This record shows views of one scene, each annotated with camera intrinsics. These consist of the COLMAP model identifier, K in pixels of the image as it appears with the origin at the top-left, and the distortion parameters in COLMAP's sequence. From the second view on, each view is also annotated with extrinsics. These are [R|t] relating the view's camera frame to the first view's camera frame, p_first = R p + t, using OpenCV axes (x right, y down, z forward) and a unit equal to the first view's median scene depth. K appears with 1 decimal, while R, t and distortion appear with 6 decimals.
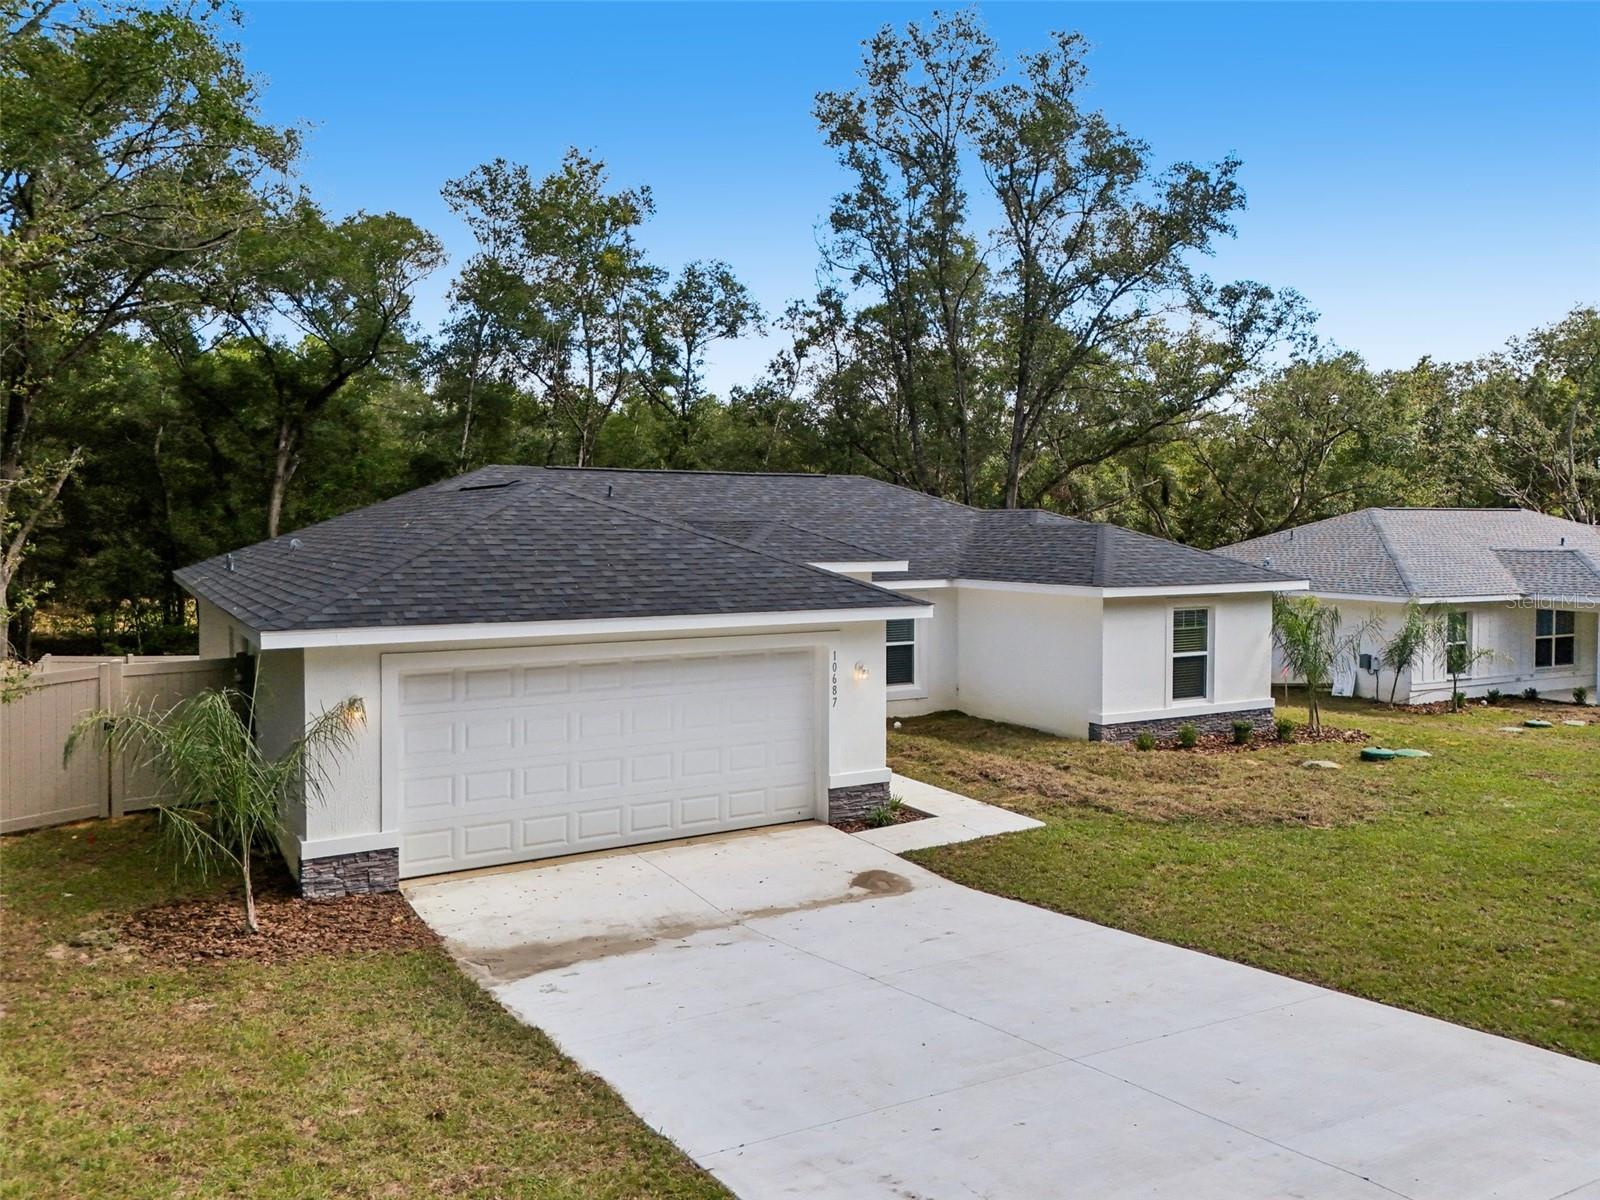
lens RADIAL K [[1178.8, 0, 800.8], [0, 1178.8, 597.4], [0, 0, 1]] dist [0.062841, -0.049032]
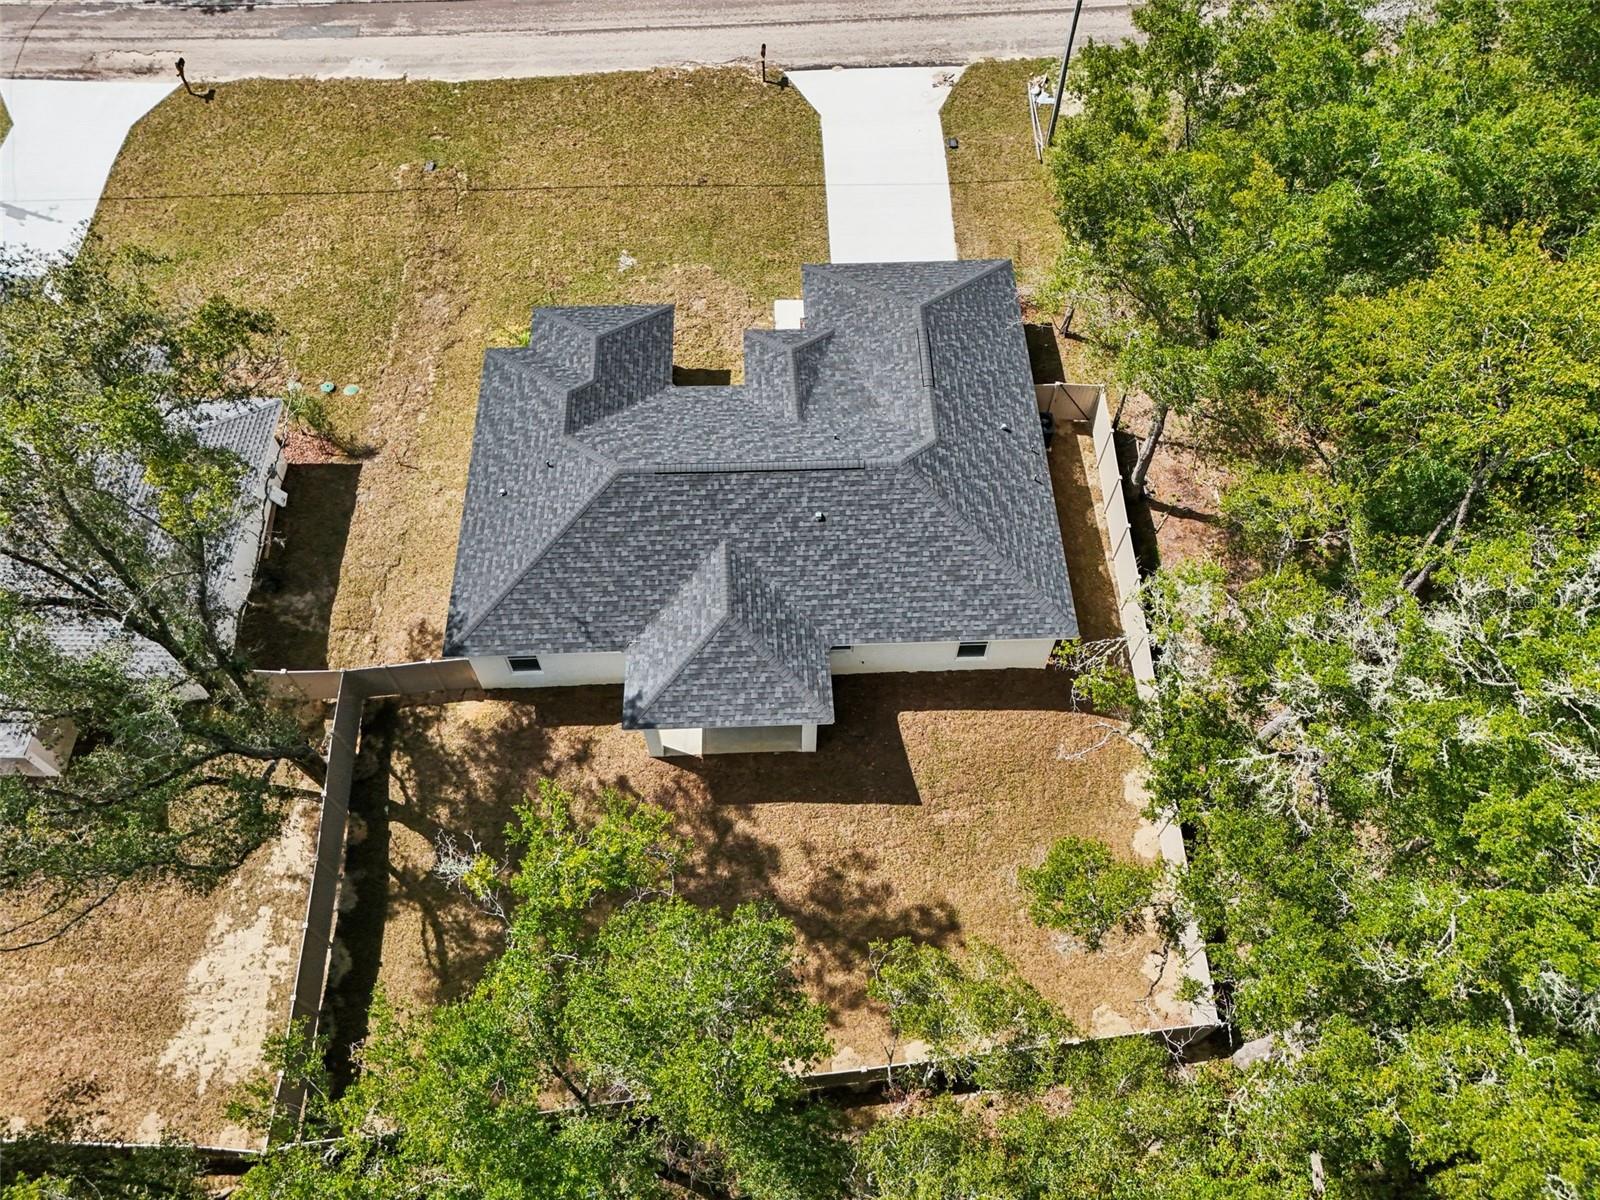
lens RADIAL K [[1178.8, 0, 811.7], [0, 1178.8, 589.5], [0, 0, 1]] dist [0.062841, -0.049032]
pose [[-0.887576, -0.391834, 0.242230, -0.944815], [0.021960, 0.489245, 0.871870, -2.176453], [-0.460138, 0.779170, -0.425638, 2.883715]]
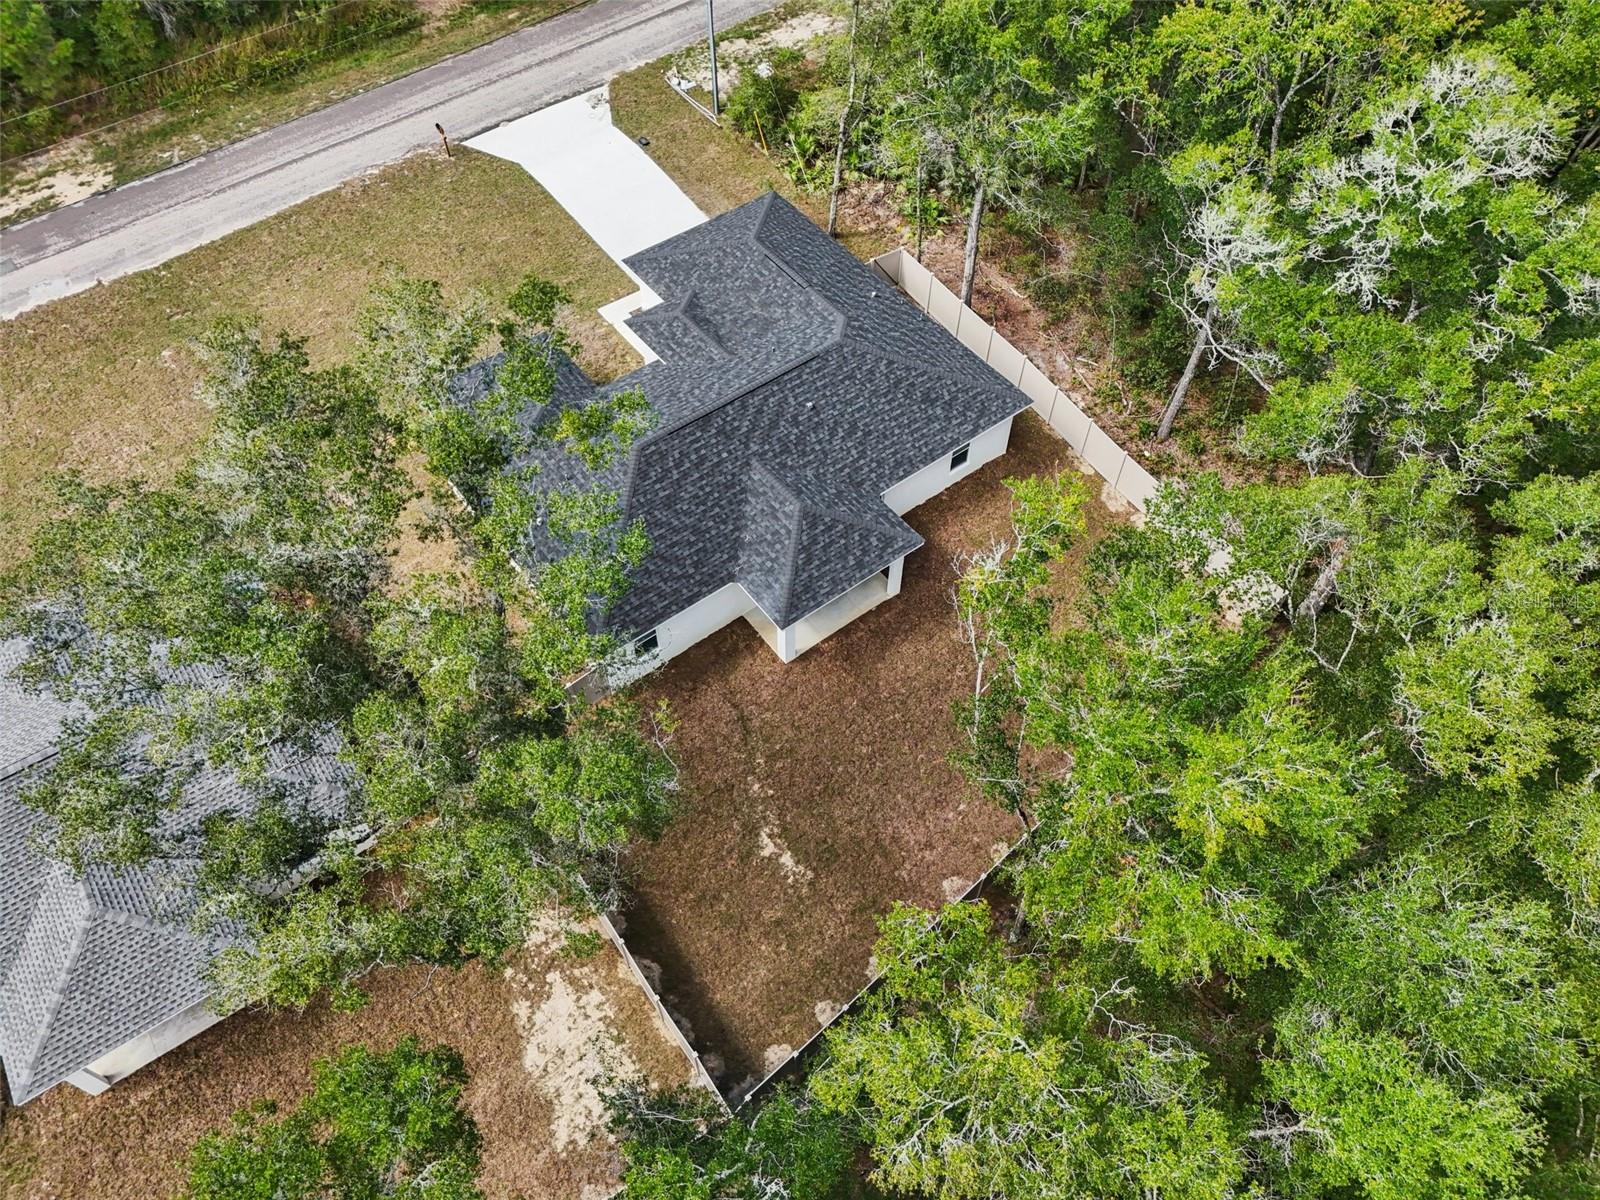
lens RADIAL K [[1178.8, 0, 798.0], [0, 1178.8, 590.1], [0, 0, 1]] dist [0.062841, -0.049032]
pose [[-0.991266, 0.108431, -0.075057, -0.025739], [-0.002897, 0.551112, 0.834426, -2.228415], [0.131842, 0.827356, -0.545985, 3.610863]]
